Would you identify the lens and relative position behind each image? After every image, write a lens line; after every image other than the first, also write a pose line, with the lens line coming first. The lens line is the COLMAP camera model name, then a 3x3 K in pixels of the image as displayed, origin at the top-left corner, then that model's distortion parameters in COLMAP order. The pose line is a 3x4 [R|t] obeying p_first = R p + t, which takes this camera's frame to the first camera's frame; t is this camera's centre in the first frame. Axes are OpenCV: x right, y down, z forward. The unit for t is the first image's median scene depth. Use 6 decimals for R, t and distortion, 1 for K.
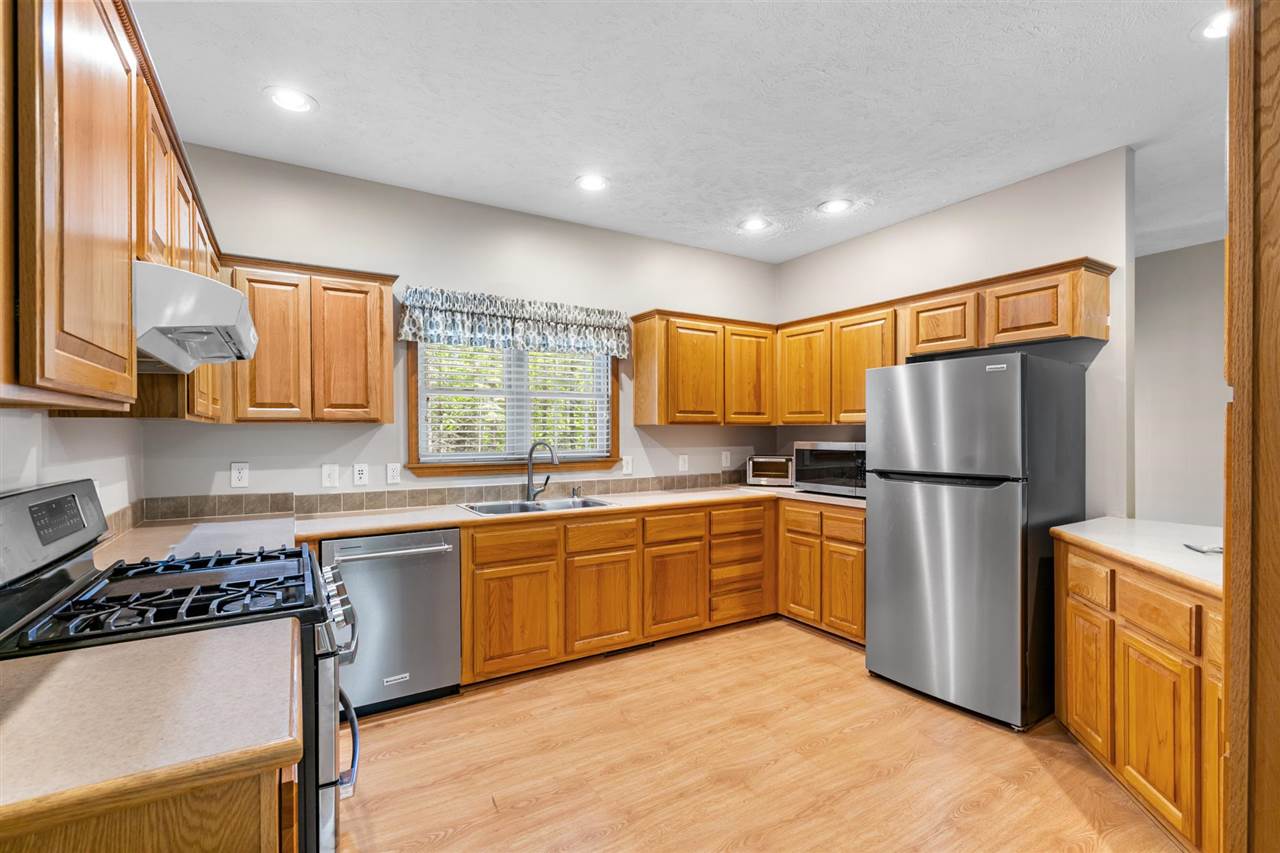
lens RADIAL K [[578.5, 0, 643.4], [0, 578.5, 429.3], [0, 0, 1]] dist [-0.001675, 0.001144]
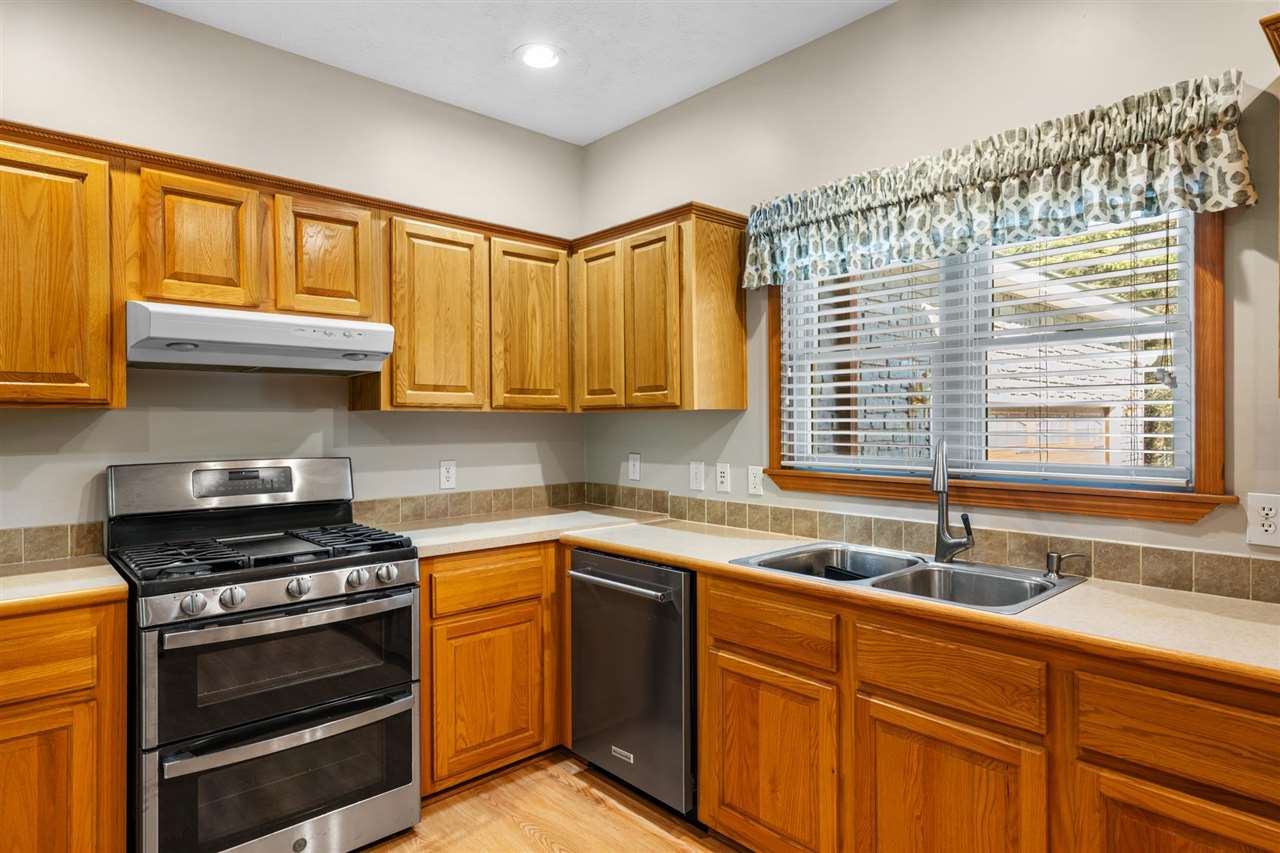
lens RADIAL K [[716.7, 0, 641.1], [0, 716.7, 422.5], [0, 0, 1]] dist [0.006286, 0.002488]
pose [[0.181976, 0.003459, -0.983297, 0.367192], [0.004479, 0.999981, 0.004346, 0.001705], [0.983293, -0.005196, 0.181957, 0.653166]]
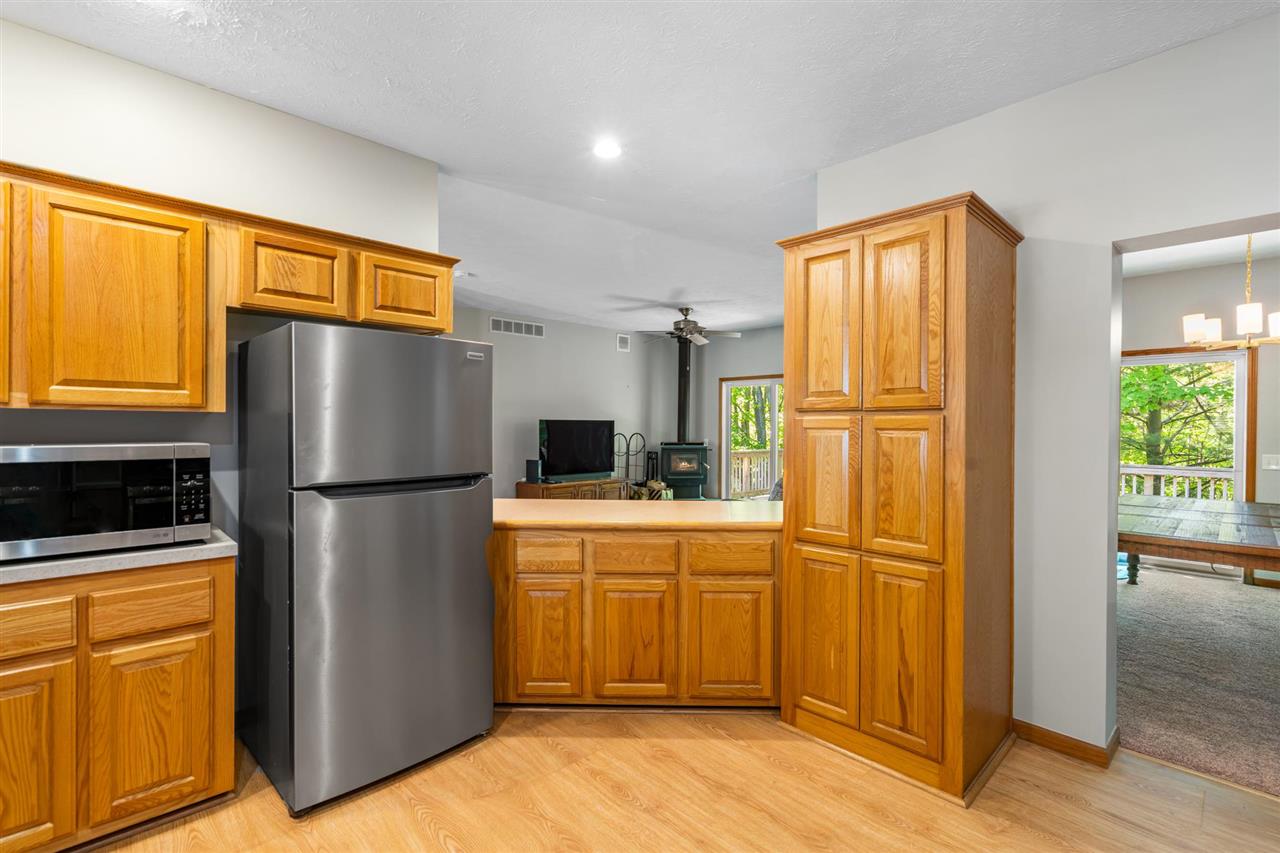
lens RADIAL K [[578.5, 0, 643.4], [0, 578.5, 429.3], [0, 0, 1]] dist [-0.001675, 0.001144]
pose [[-0.209210, -0.006209, 0.977851, -0.254644], [-0.008248, 0.999955, 0.004584, 0.002693], [-0.977836, -0.007106, -0.209252, 0.684488]]
